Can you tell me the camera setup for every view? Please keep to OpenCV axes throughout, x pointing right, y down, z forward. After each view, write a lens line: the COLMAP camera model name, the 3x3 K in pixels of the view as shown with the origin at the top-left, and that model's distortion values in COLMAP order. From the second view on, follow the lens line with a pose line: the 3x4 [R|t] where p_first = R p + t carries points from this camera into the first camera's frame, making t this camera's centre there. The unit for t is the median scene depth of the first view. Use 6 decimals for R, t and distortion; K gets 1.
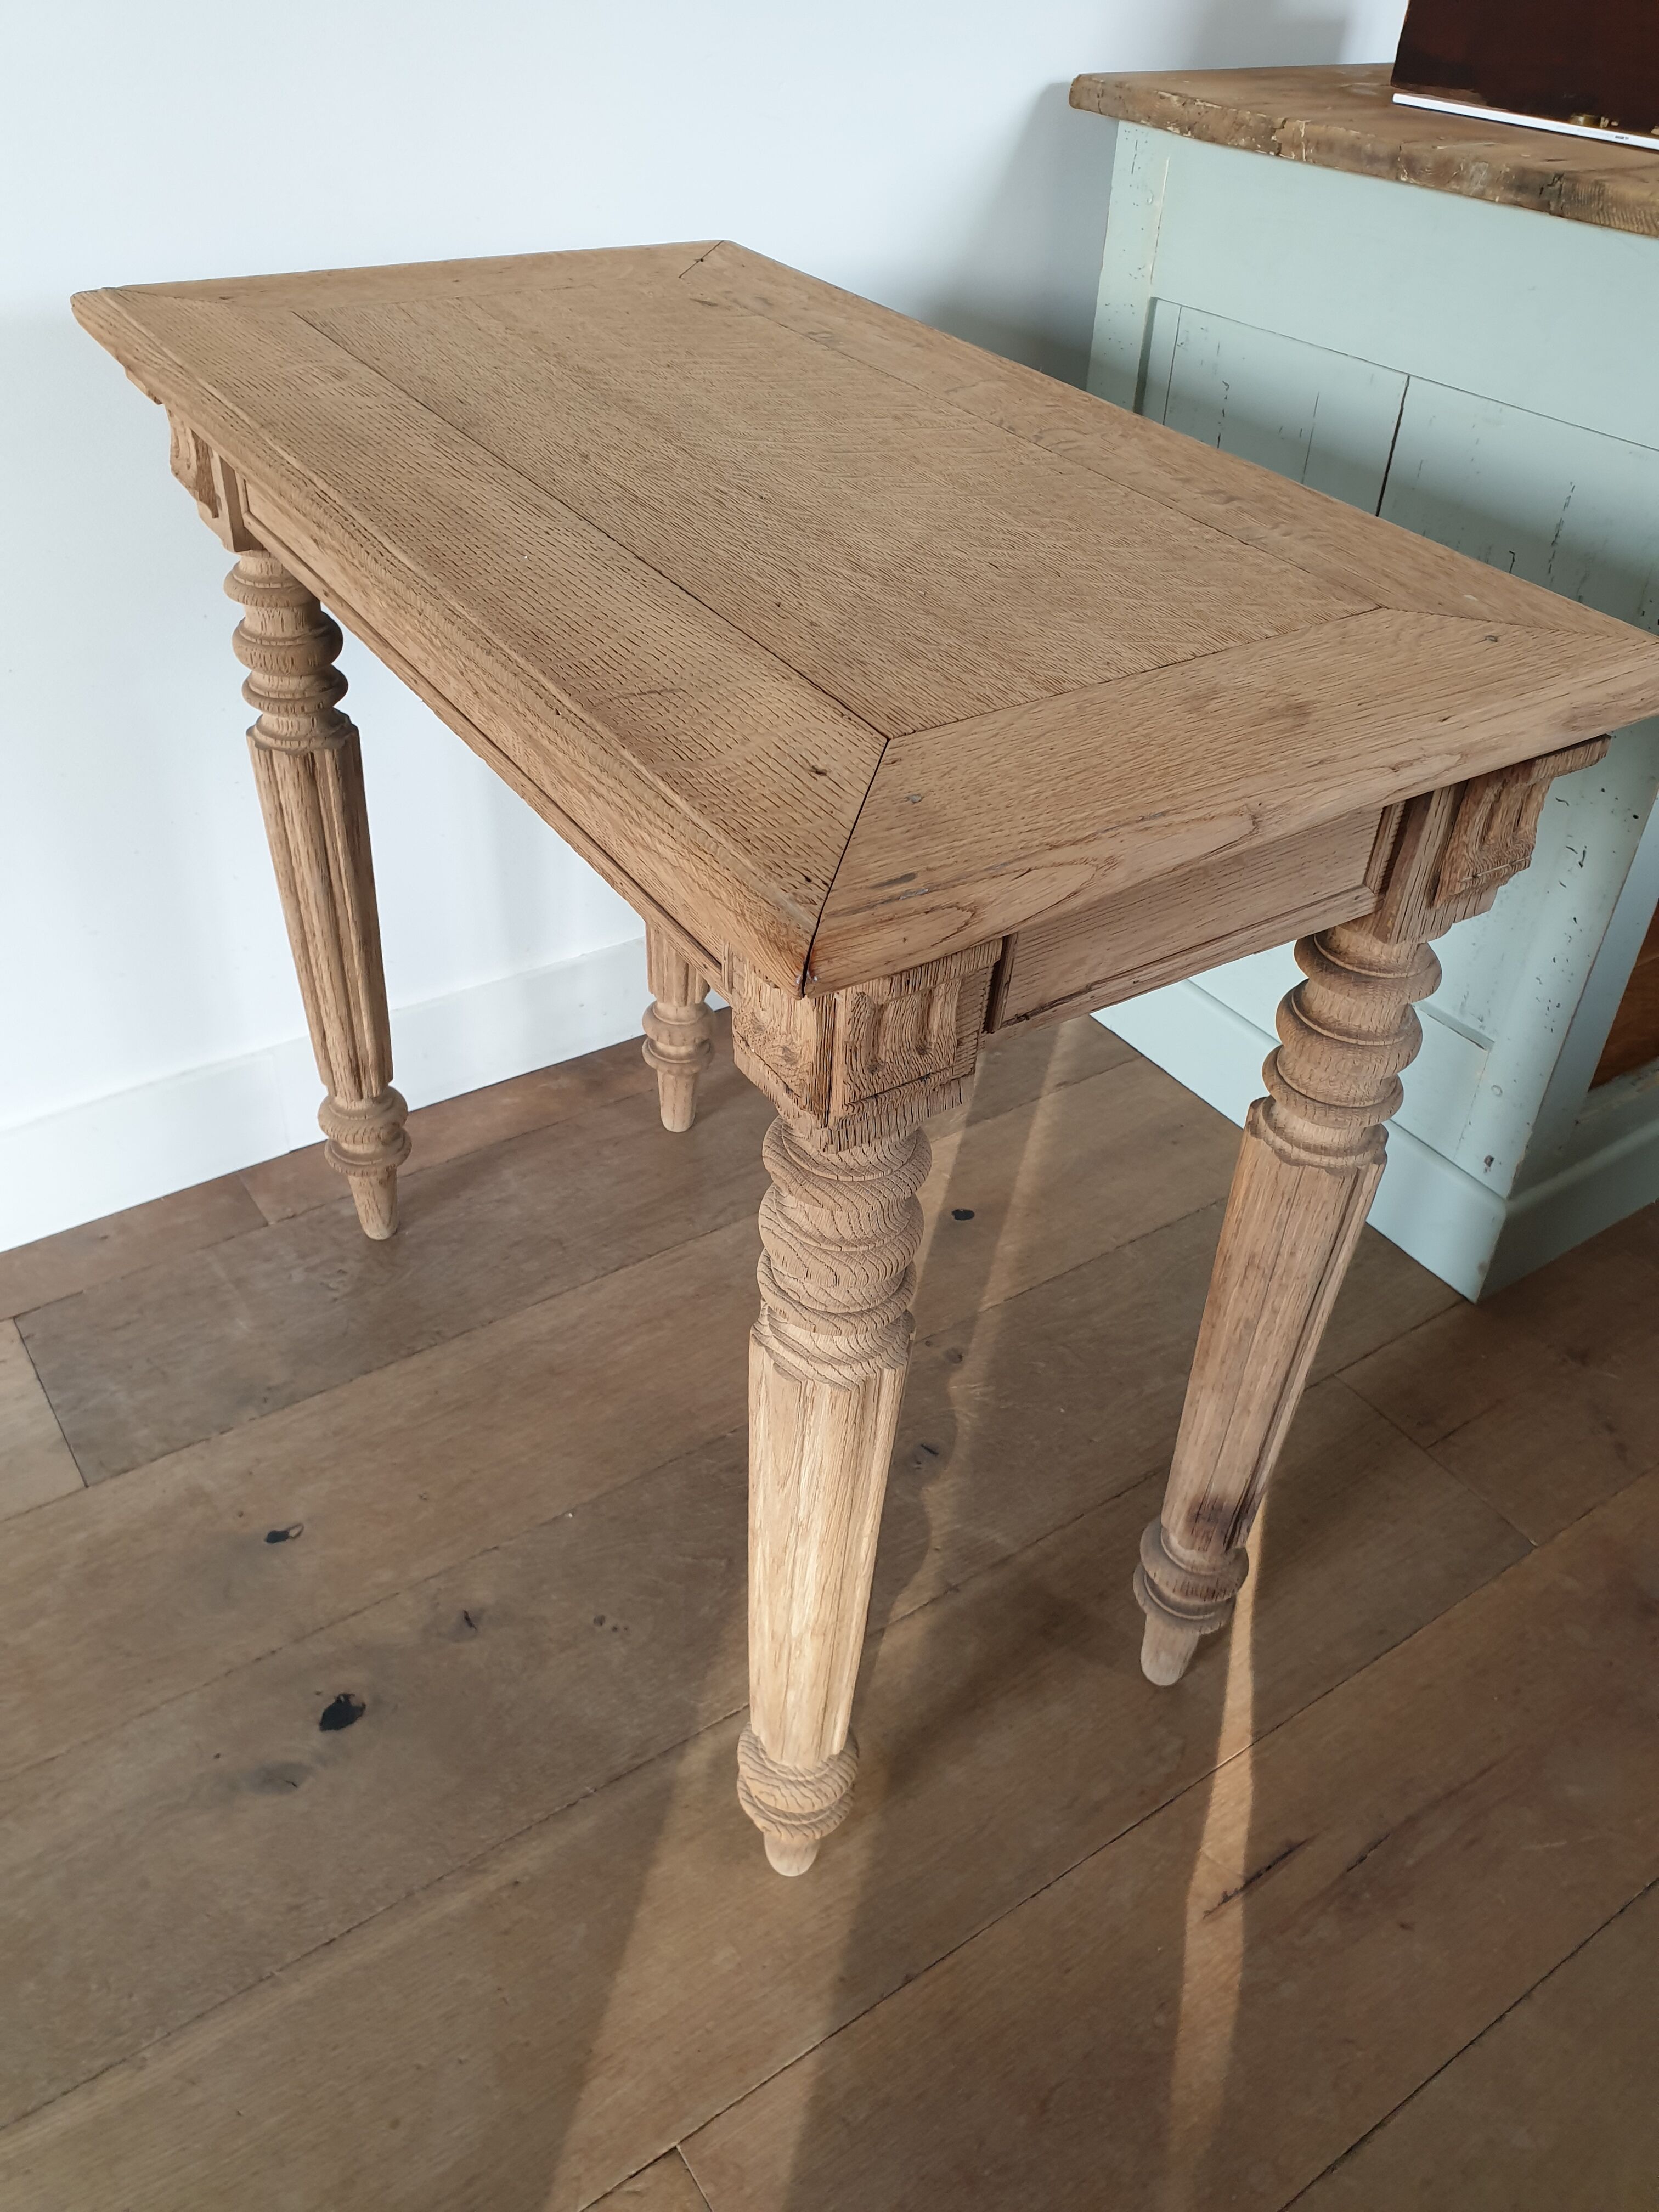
lens RADIAL K [[1769.8, 0, 823.2], [0, 1769.8, 1035.5], [0, 0, 1]] dist [-0.007187, -0.014835]
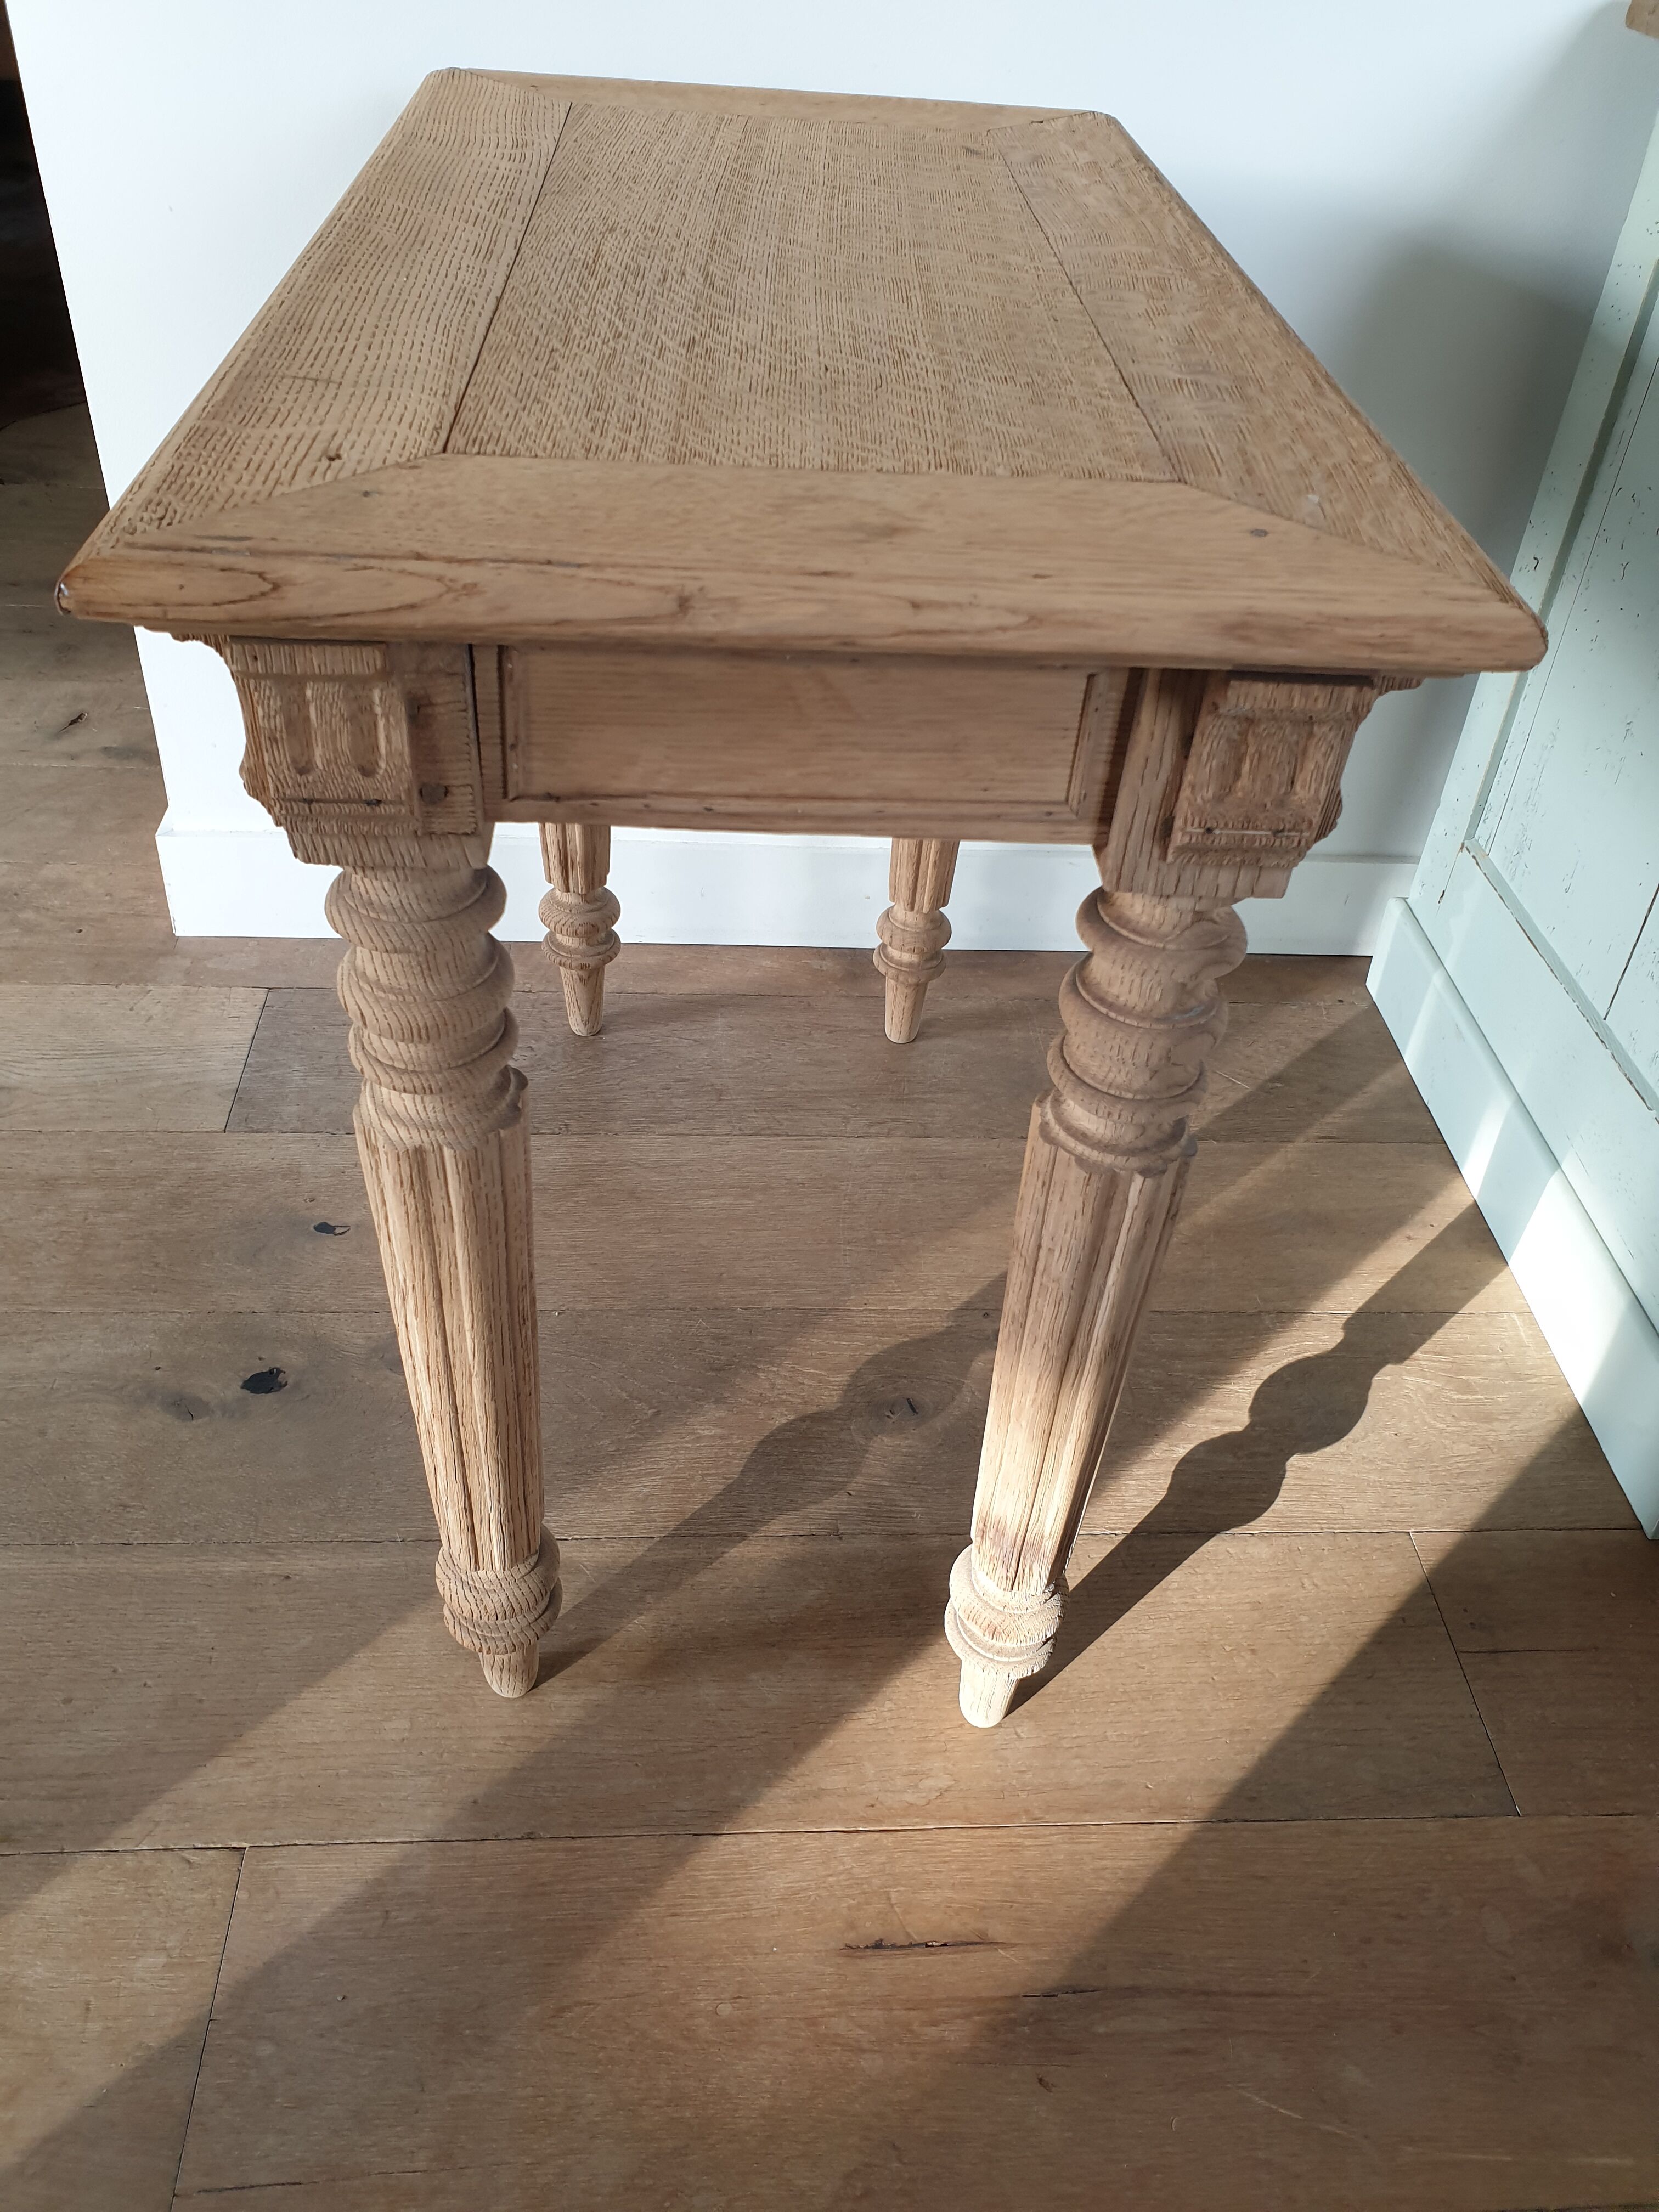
lens RADIAL K [[1737.9, 0, 831.6], [0, 1737.9, 1039.8], [0, 0, 1]] dist [0.091940, -0.241825]
pose [[0.858810, 0.314116, -0.404693, 0.403611], [-0.315979, 0.946593, 0.064183, 0.003326], [0.403240, 0.072753, 0.912198, 0.137832]]
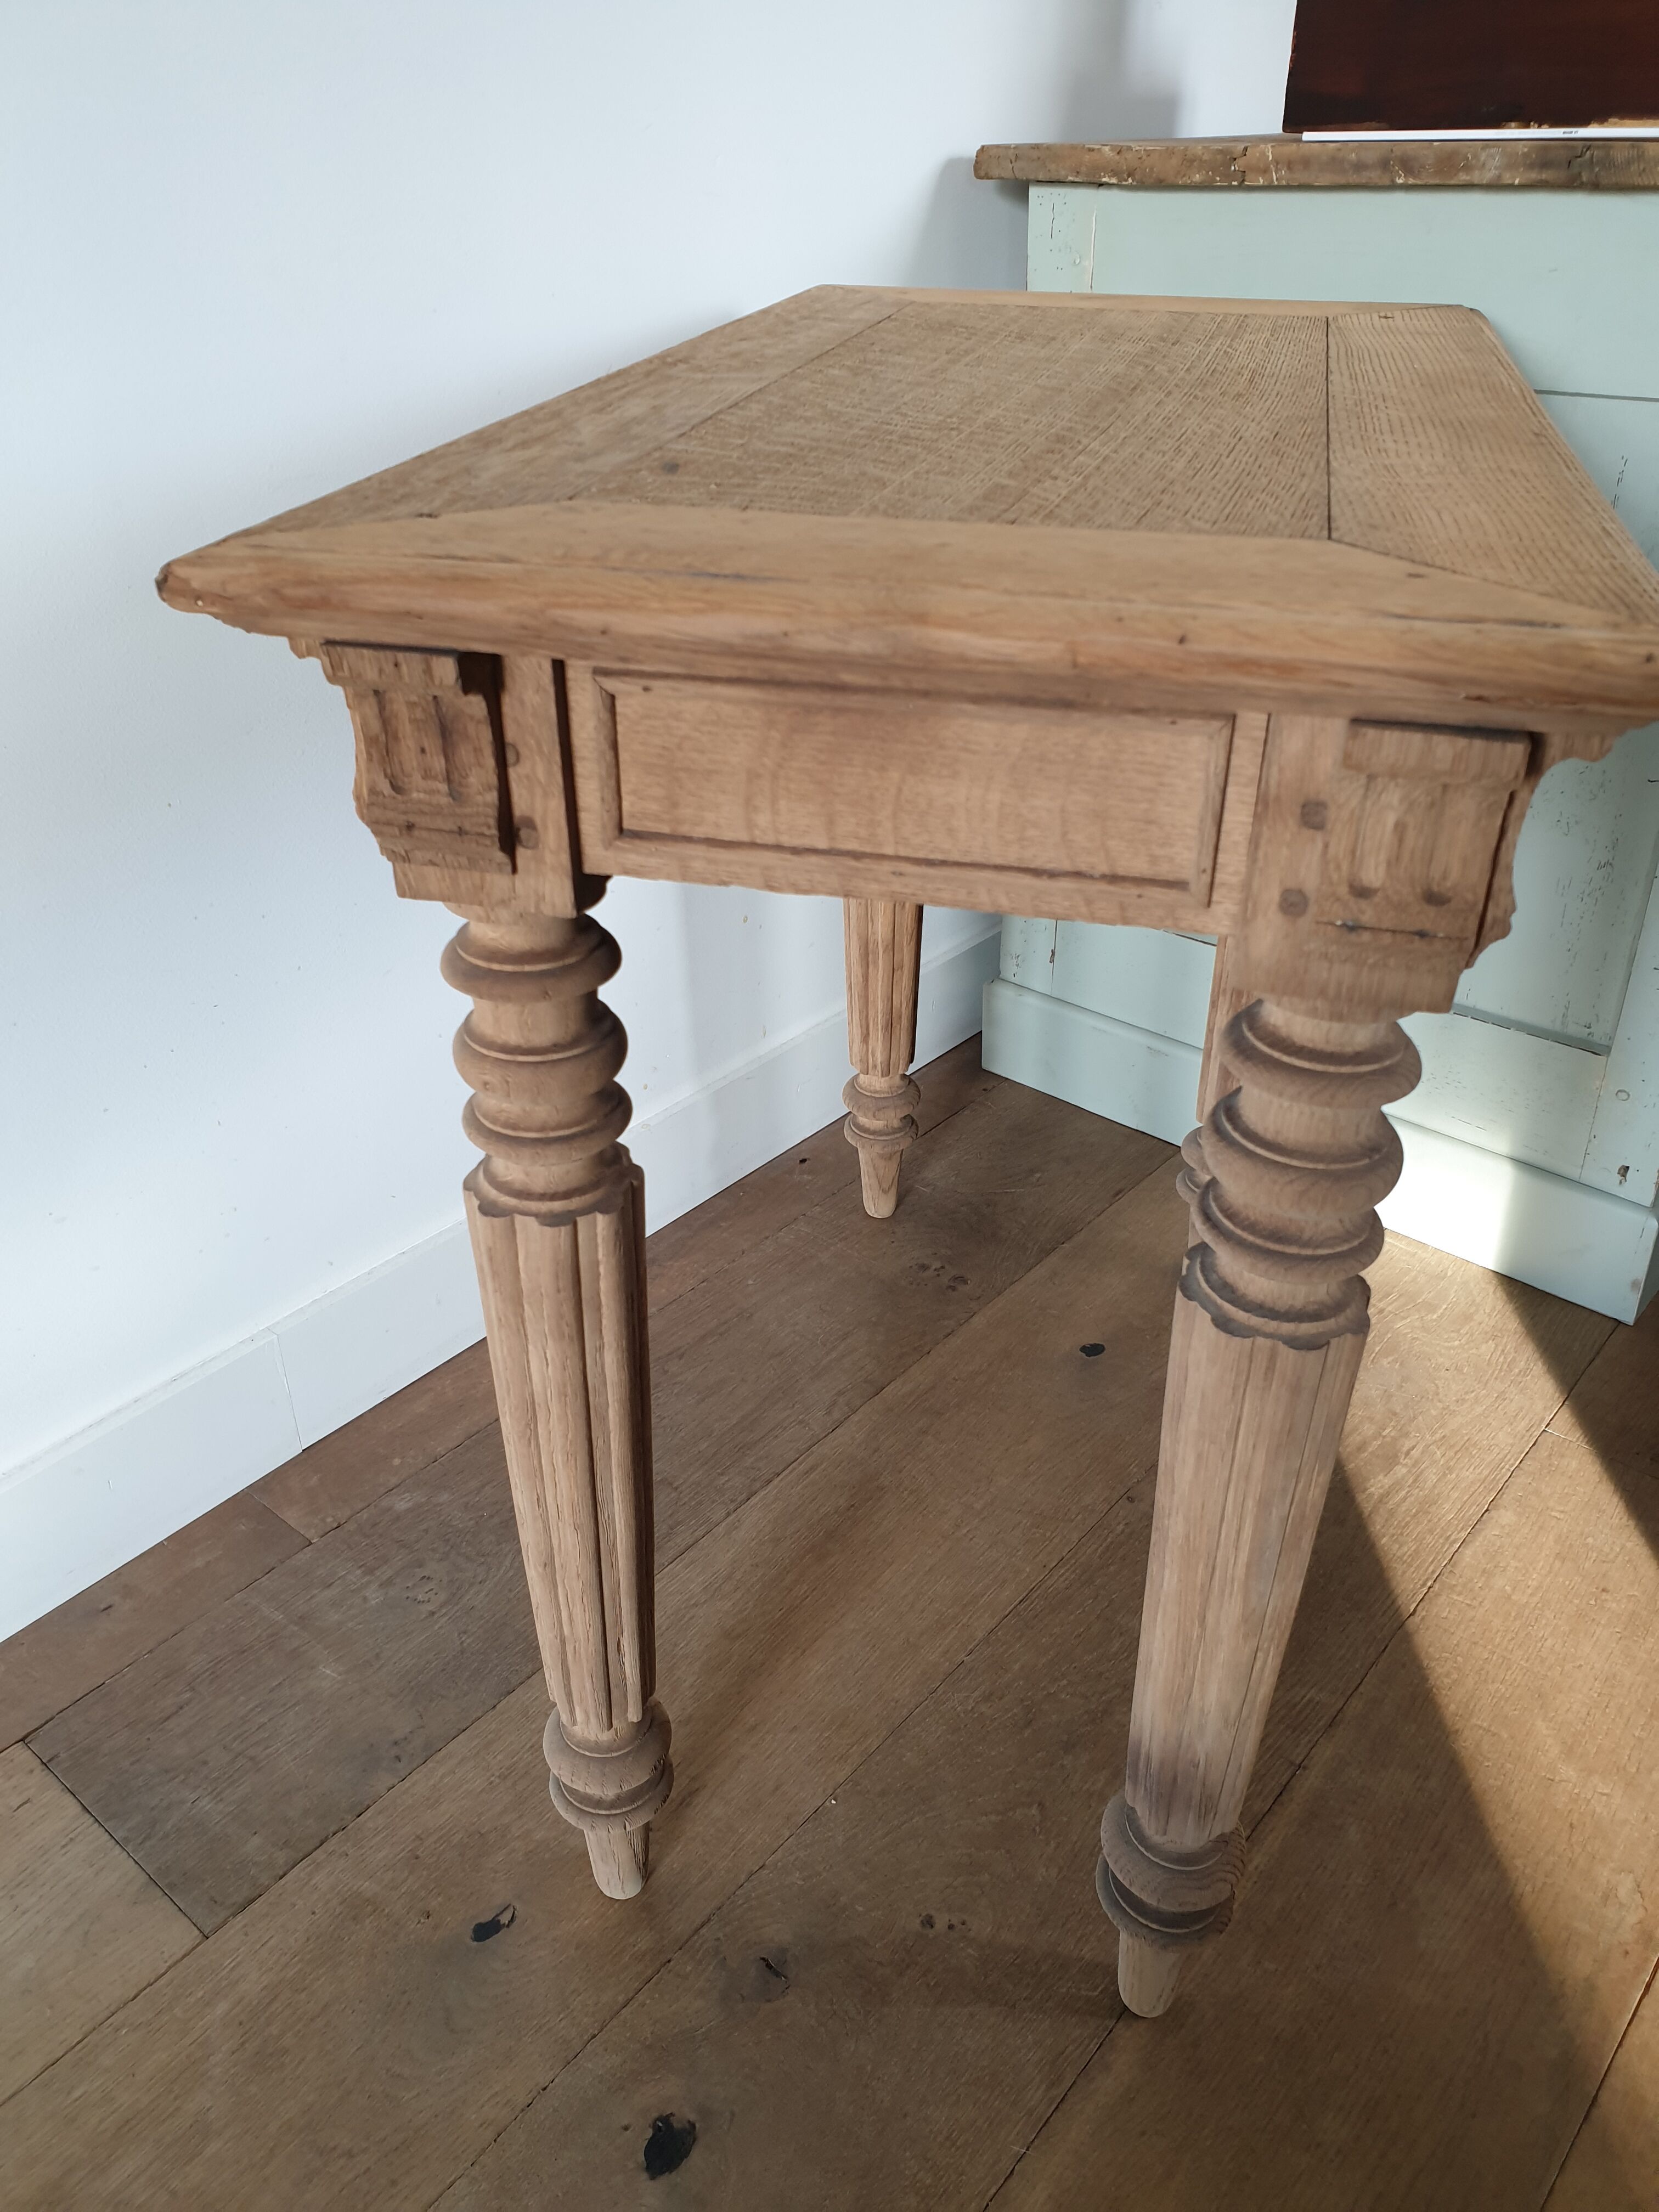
lens RADIAL K [[1763.6, 0, 823.3], [0, 1763.6, 1035.1], [0, 0, 1]] dist [-0.014342, 0.045252]
pose [[0.961614, -0.172909, 0.213074, -0.290314], [0.197804, 0.974971, -0.101516, 0.012335], [-0.190188, 0.139766, 0.971748, 0.191307]]
